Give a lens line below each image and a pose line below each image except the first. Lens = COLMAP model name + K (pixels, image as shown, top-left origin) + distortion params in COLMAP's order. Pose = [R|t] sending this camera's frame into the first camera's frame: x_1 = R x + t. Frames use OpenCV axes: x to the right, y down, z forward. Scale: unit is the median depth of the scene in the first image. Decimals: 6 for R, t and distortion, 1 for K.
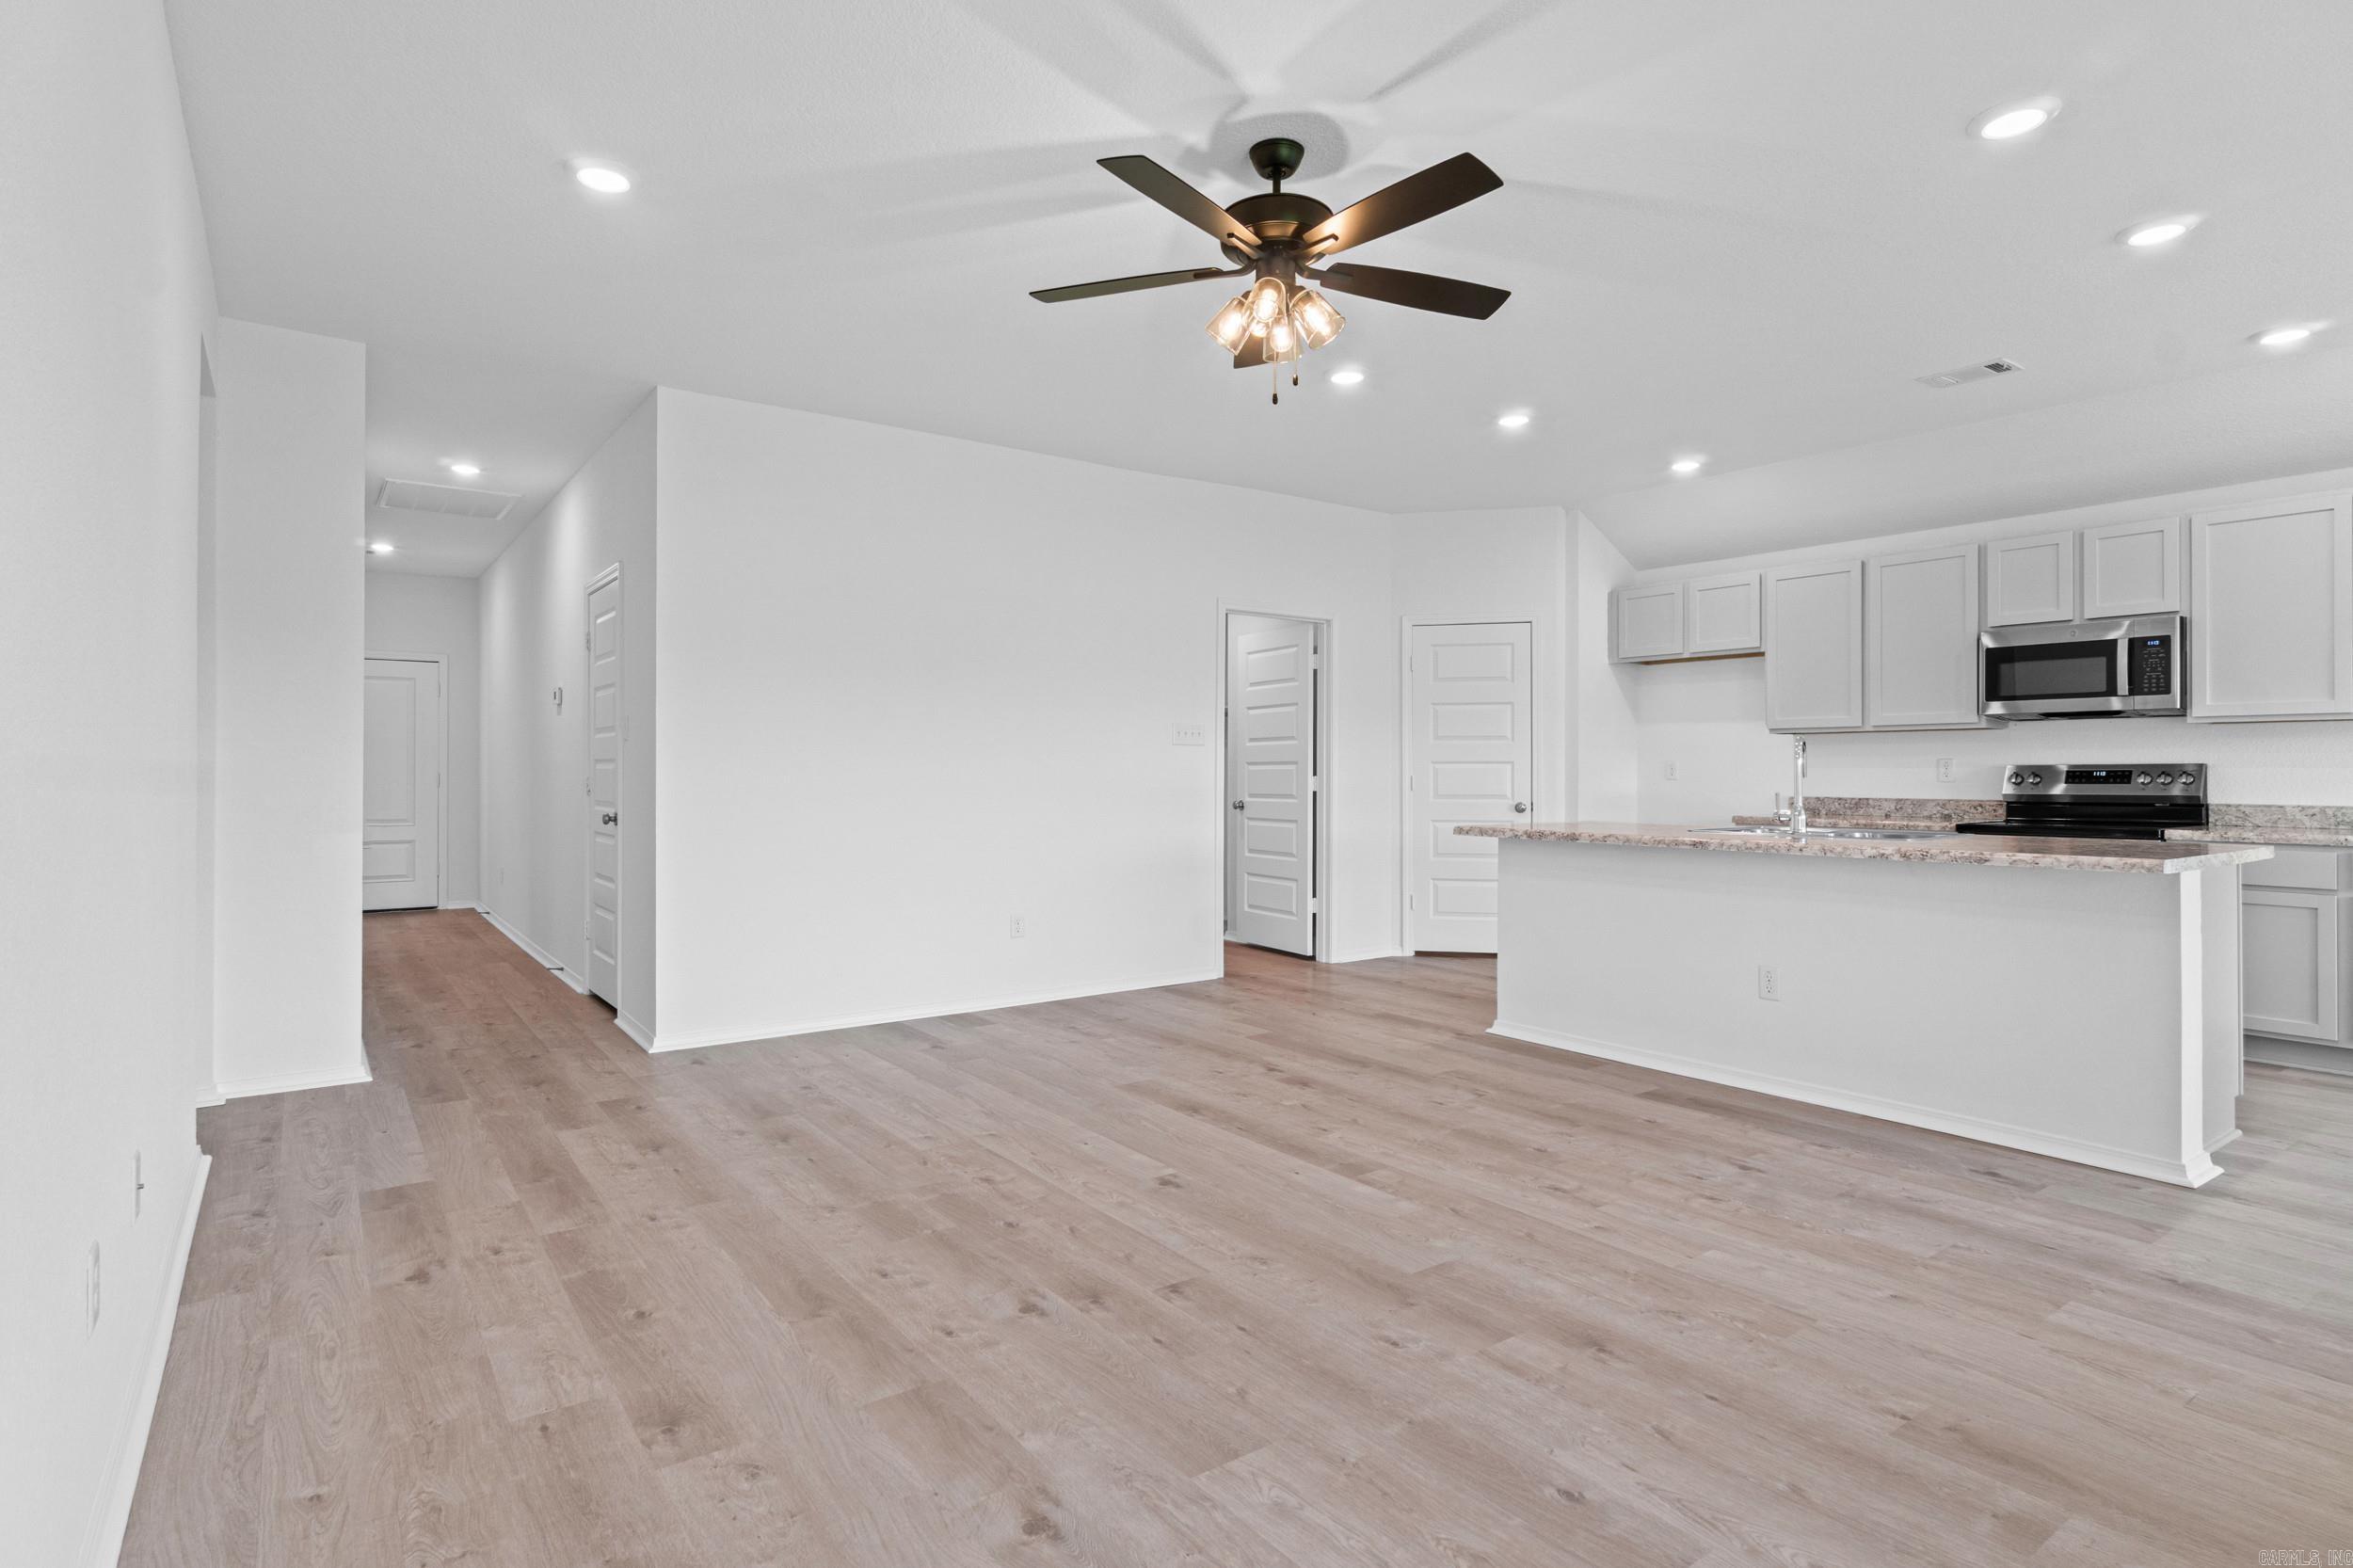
lens RADIAL K [[1190.2, 0, 1168.9], [0, 1190.2, 770.4], [0, 0, 1]] dist [-0.002097, 0.002525]
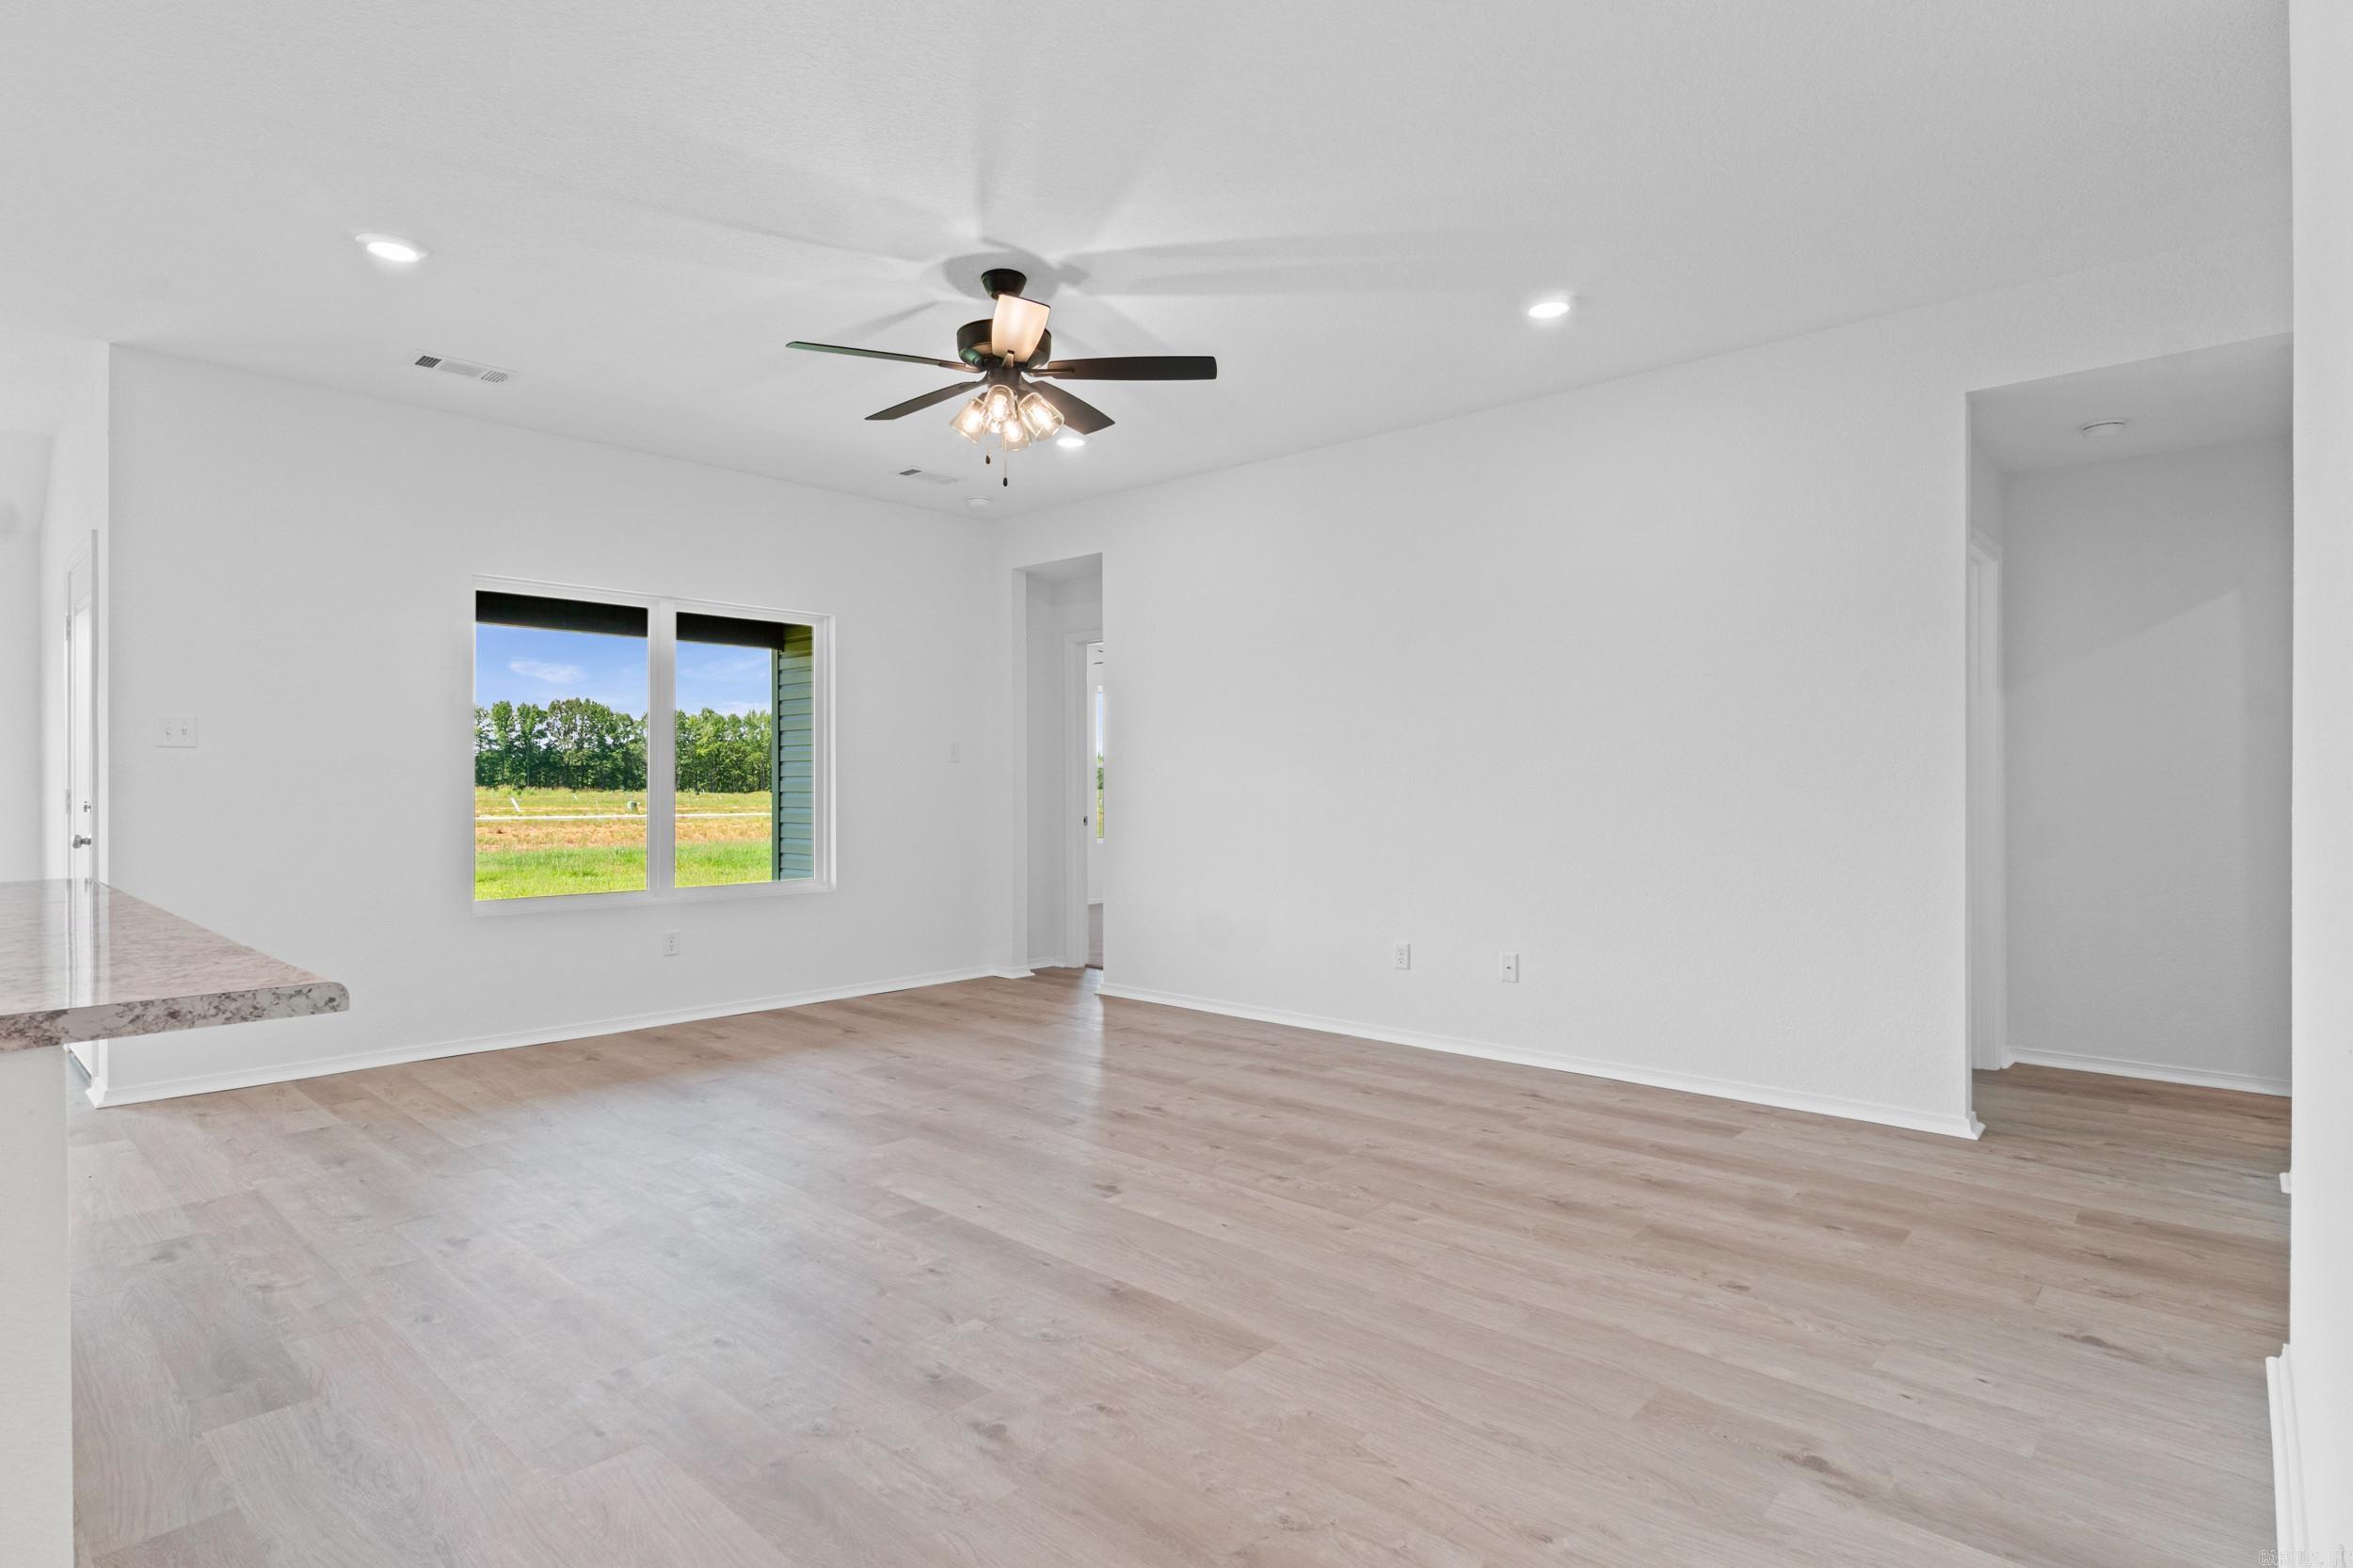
lens RADIAL K [[1212.9, 0, 1176.5], [0, 1212.9, 784.0], [0, 0, 1]] dist [-0.006038, -0.001631]
pose [[-0.977965, 0.000016, -0.208771, 0.172362], [0.000462, 0.999998, -0.002087, -0.000020], [0.208770, -0.002137, -0.977962, 2.194834]]
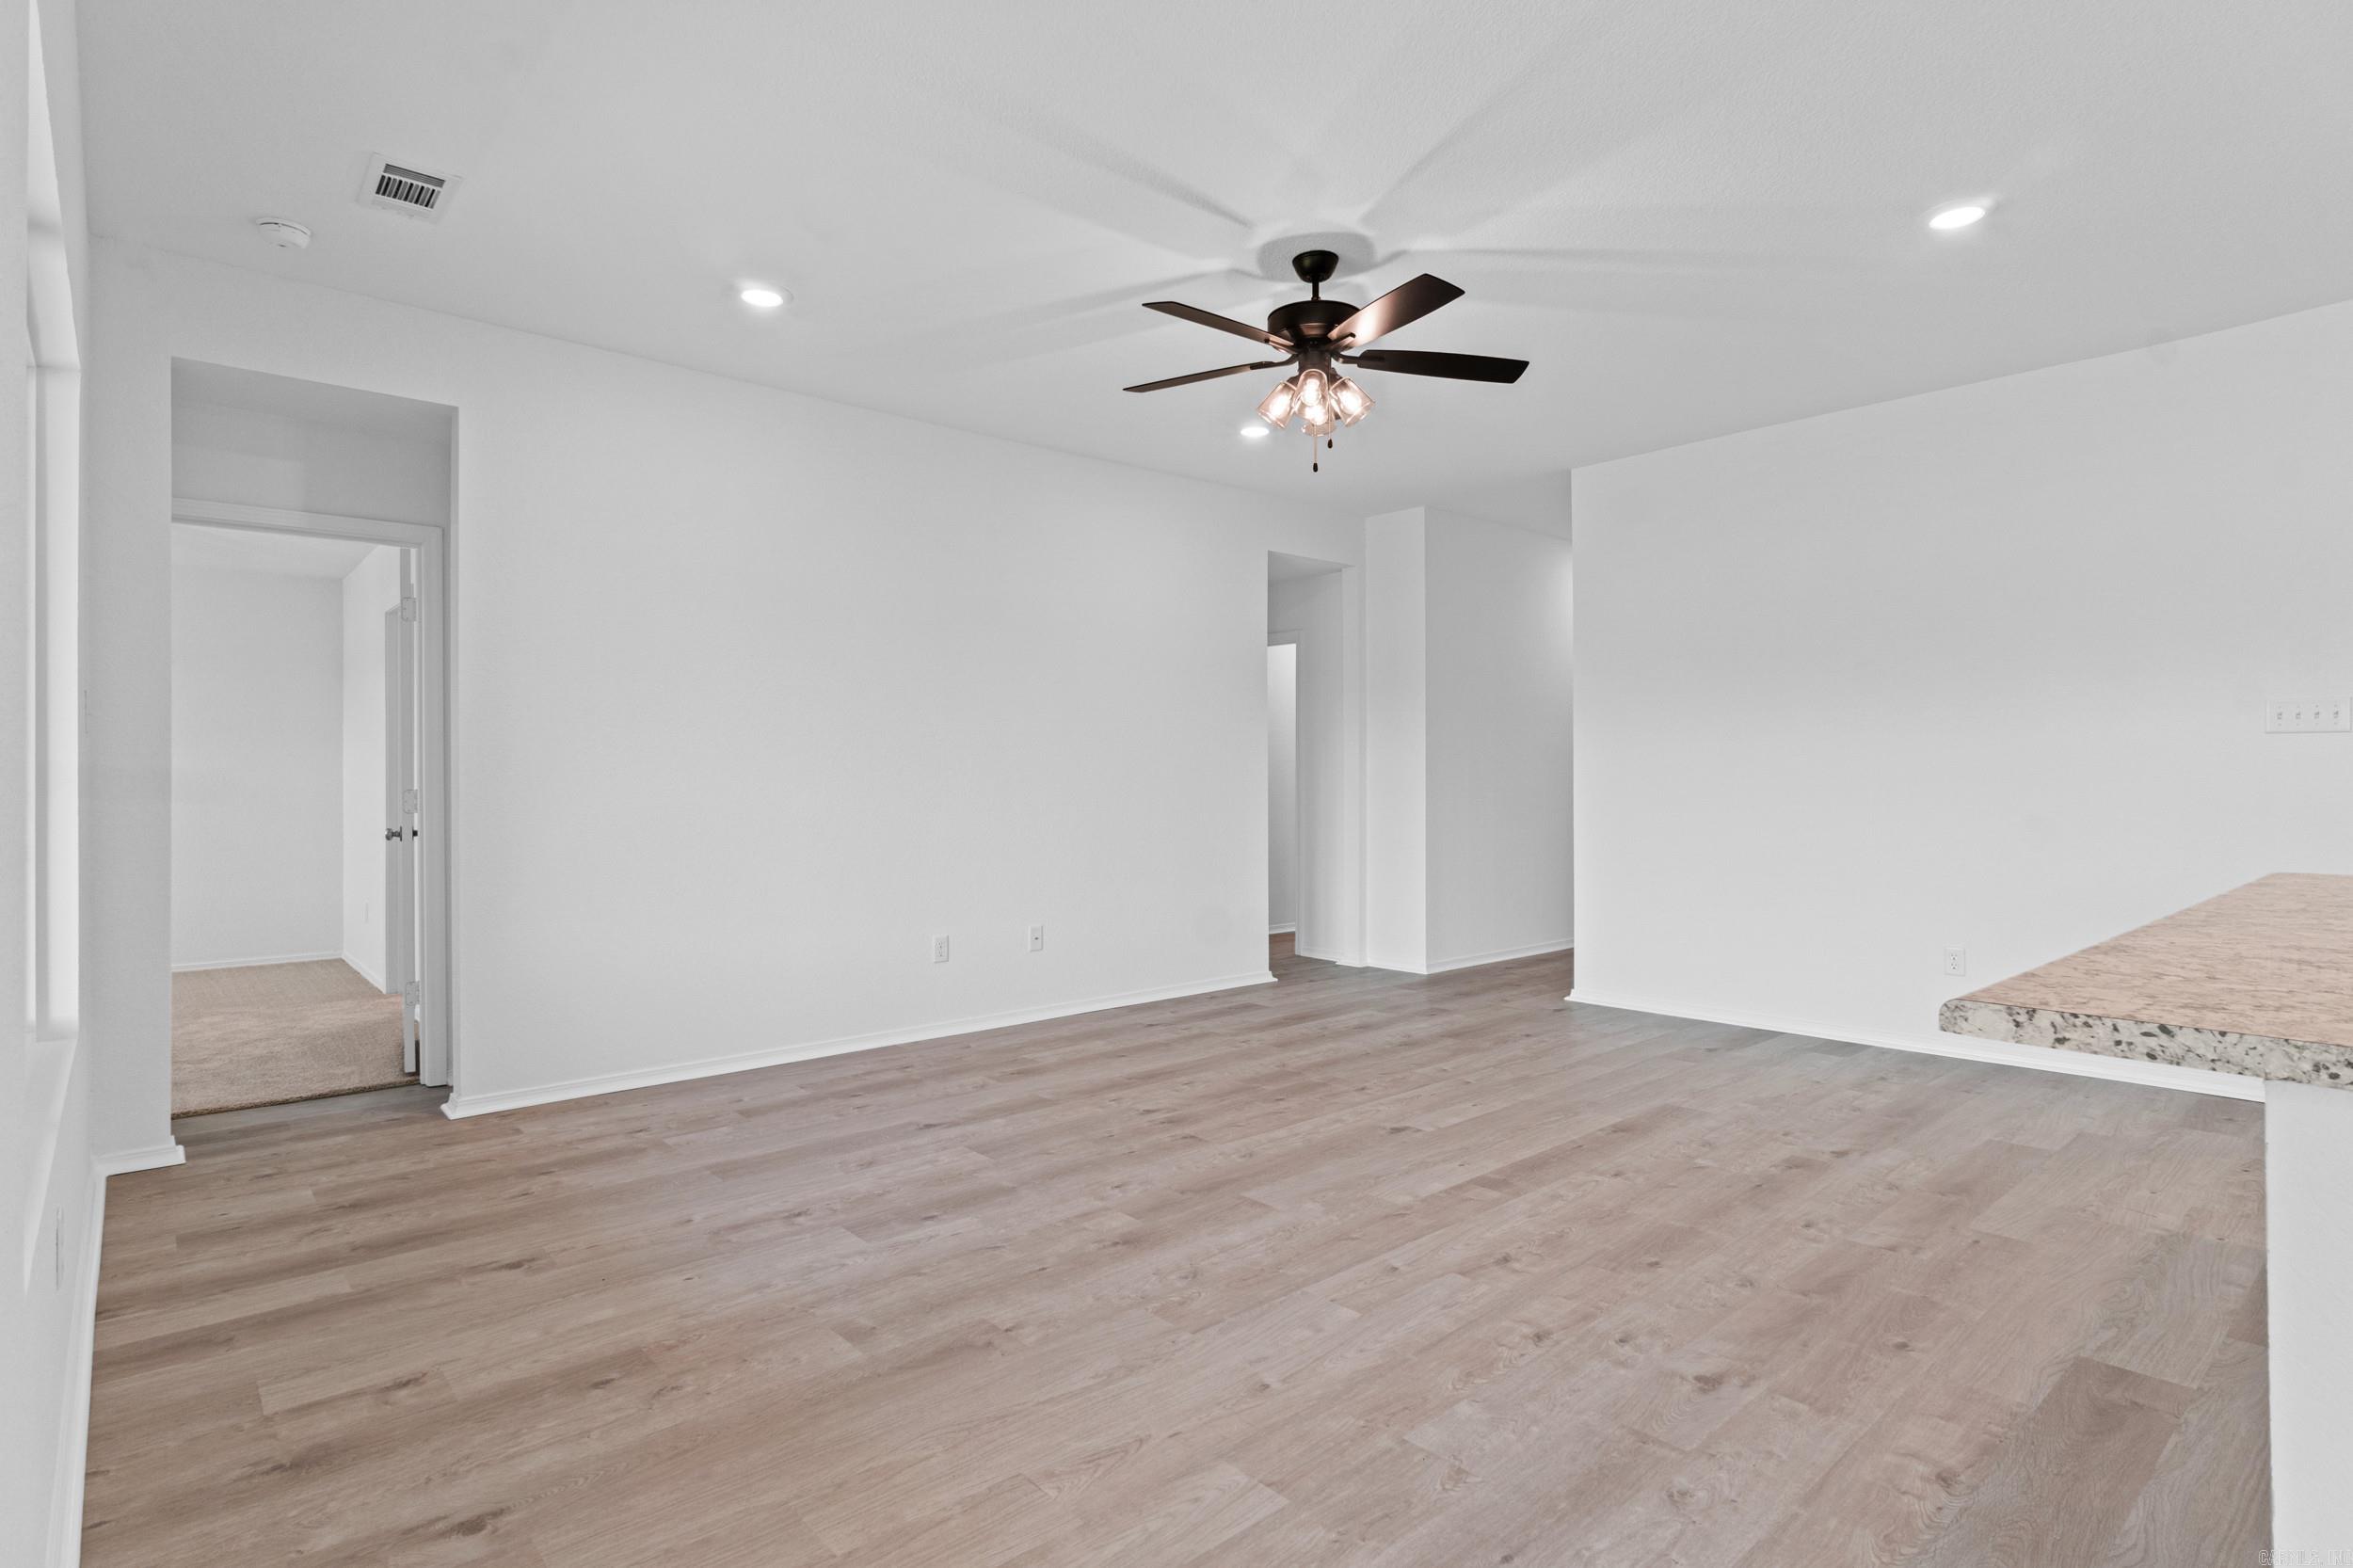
lens RADIAL K [[1190.2, 0, 1168.9], [0, 1190.2, 770.4], [0, 0, 1]] dist [-0.002097, 0.002525]
pose [[0.104116, -0.006712, -0.994543, 1.231387], [0.005320, 0.999967, -0.006192, -0.000756], [0.994551, -0.004647, 0.104148, 0.706307]]
